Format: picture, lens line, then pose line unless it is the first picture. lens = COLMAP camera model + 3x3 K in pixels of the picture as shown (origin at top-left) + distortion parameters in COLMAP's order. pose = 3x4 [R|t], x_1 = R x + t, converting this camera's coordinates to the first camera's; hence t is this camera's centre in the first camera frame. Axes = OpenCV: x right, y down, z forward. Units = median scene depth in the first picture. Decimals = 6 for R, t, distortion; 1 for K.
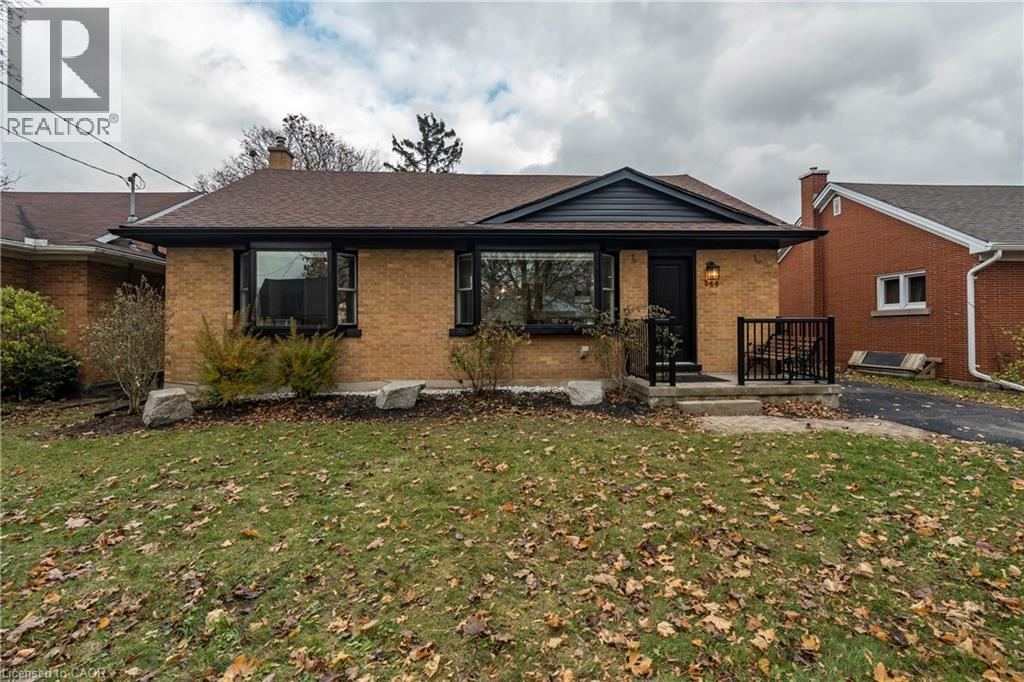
lens RADIAL K [[476.3, 0, 498.6], [0, 476.3, 316.1], [0, 0, 1]] dist [-0.001224, 0.000288]
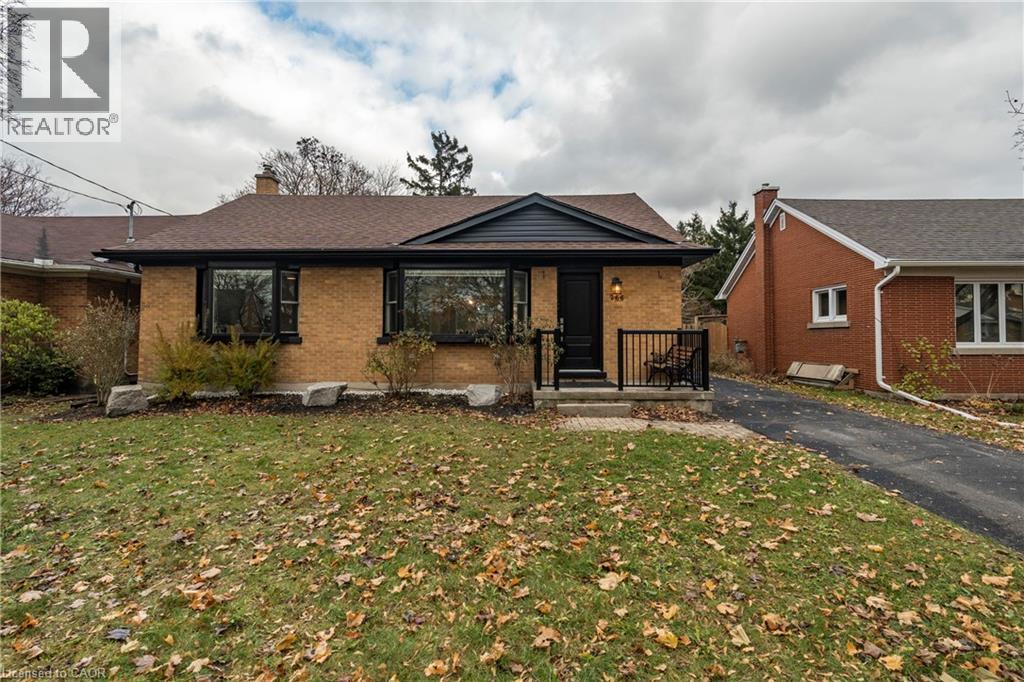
lens RADIAL K [[476.3, 0, 498.6], [0, 476.3, 316.1], [0, 0, 1]] dist [-0.001224, 0.000288]
pose [[0.997042, 0.004477, -0.076727, 0.269291], [-0.005939, 0.999805, -0.018849, -0.003997], [0.076628, 0.019249, 0.996874, -0.106652]]
